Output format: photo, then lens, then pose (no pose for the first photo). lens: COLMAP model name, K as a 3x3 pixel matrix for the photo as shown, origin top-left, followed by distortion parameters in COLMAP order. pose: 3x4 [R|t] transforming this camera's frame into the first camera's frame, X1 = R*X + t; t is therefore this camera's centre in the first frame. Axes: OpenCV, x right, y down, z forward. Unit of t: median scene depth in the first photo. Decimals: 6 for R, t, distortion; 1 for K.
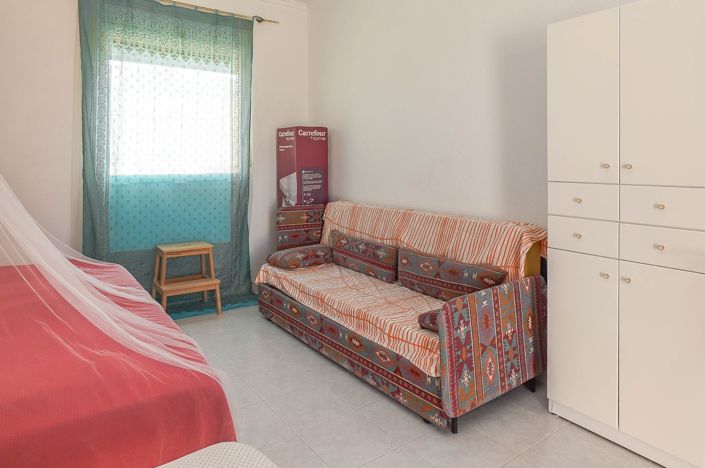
lens RADIAL K [[451.5, 0, 356.2], [0, 451.5, 167.4], [0, 0, 1]] dist [-0.011742, -0.000781]
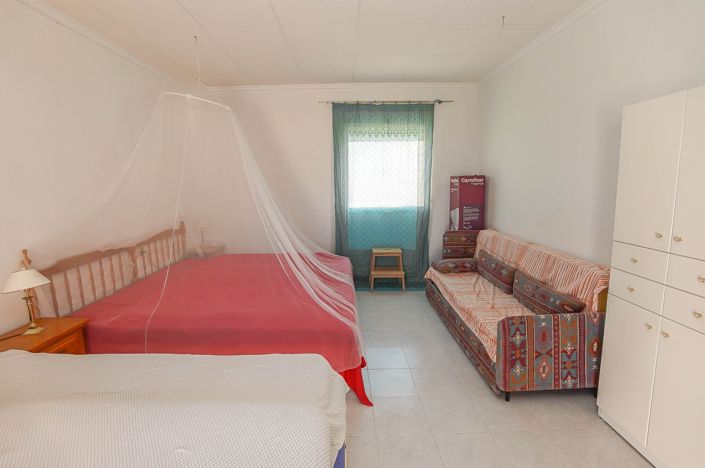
lens RADIAL K [[320.3, 0, 346.8], [0, 320.3, 227.3], [0, 0, 1]] dist [-0.068208, 0.024549]
pose [[0.807652, 0.072815, -0.585146, 0.216077], [0.006379, 0.991209, 0.132149, -0.077309], [0.589625, -0.110464, 0.800088, -0.050913]]
